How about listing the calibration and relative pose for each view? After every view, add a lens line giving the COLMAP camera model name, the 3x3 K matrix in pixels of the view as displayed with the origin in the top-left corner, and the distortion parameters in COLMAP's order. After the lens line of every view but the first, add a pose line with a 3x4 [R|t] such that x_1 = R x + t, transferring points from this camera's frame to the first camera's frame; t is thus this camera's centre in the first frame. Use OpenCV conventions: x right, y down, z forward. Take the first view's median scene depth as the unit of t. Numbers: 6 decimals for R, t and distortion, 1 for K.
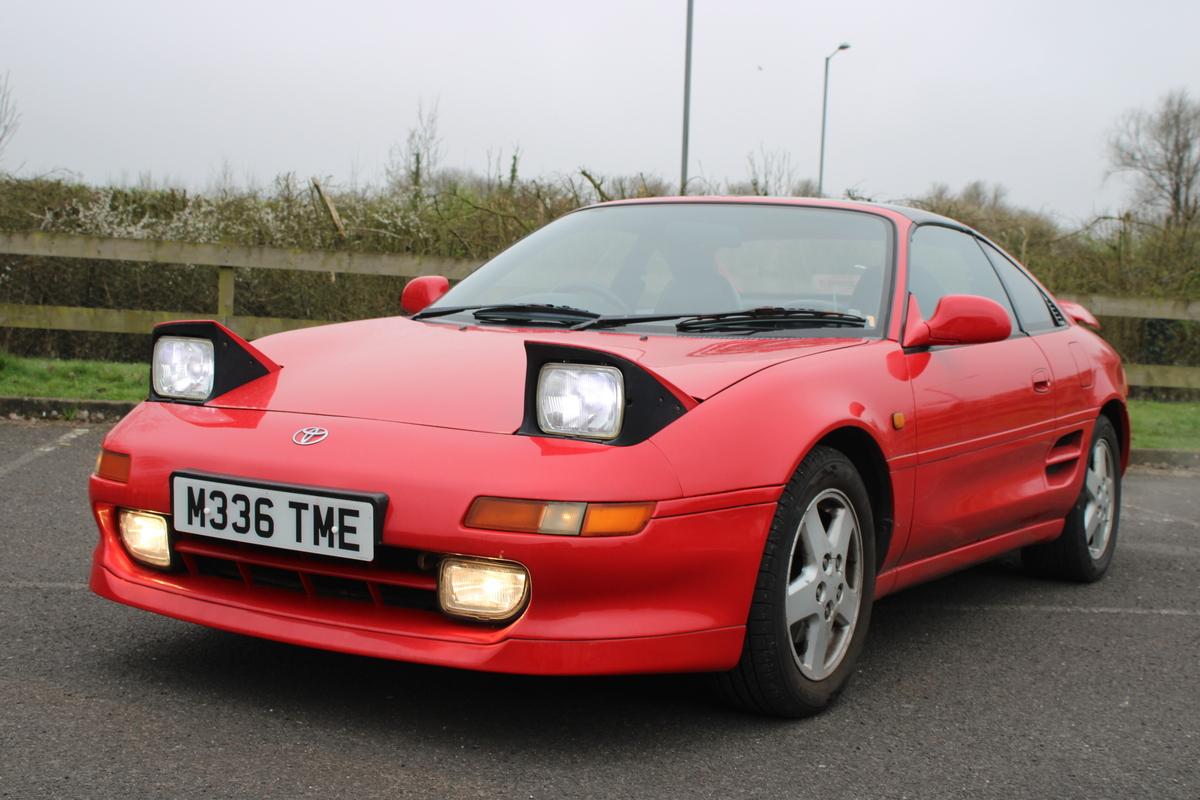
lens RADIAL K [[1562.6, 0, 600.0], [0, 1562.6, 400.0], [0, 0, 1]] dist [-0.033743, 0.035175]
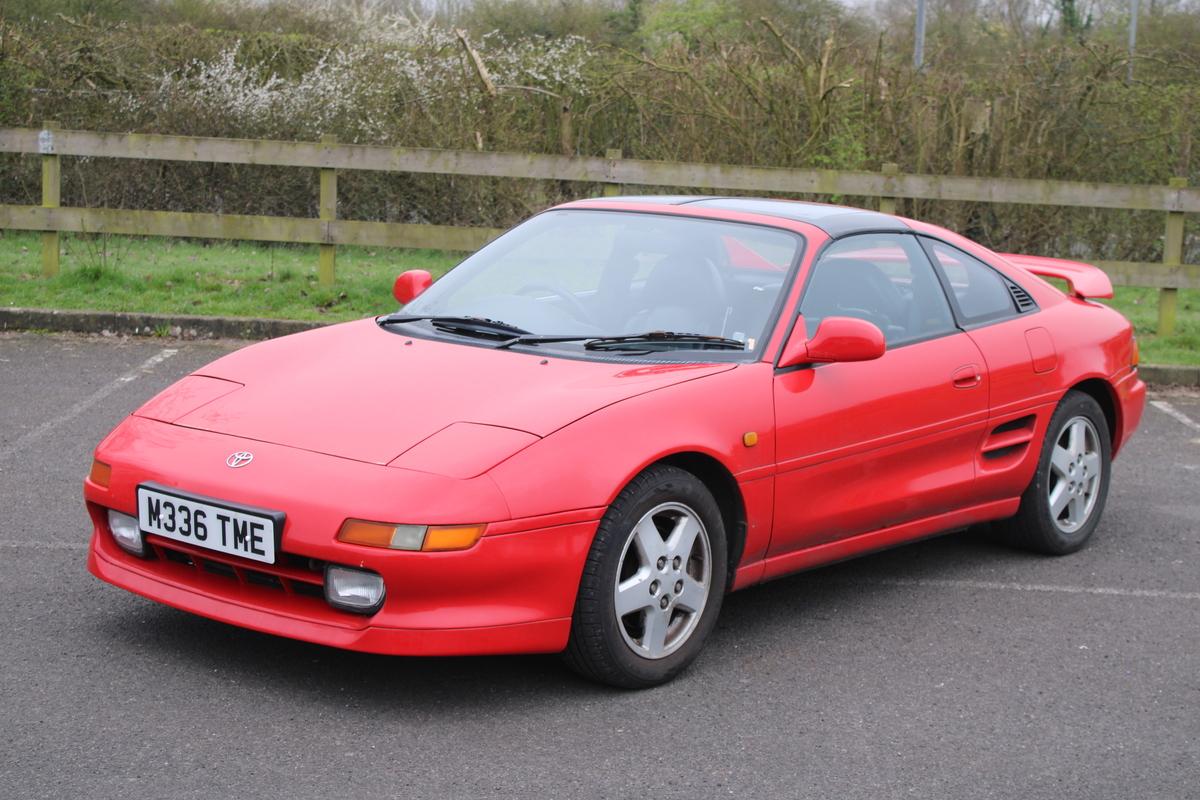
lens RADIAL K [[1914.1, 0, 600.0], [0, 1914.1, 400.0], [0, 0, 1]] dist [0.047781, -0.123889]
pose [[0.990239, 0.013879, -0.138688, 0.288588], [-0.002352, 0.996552, 0.082939, -0.139721], [0.139361, -0.081804, 0.986857, -0.447231]]
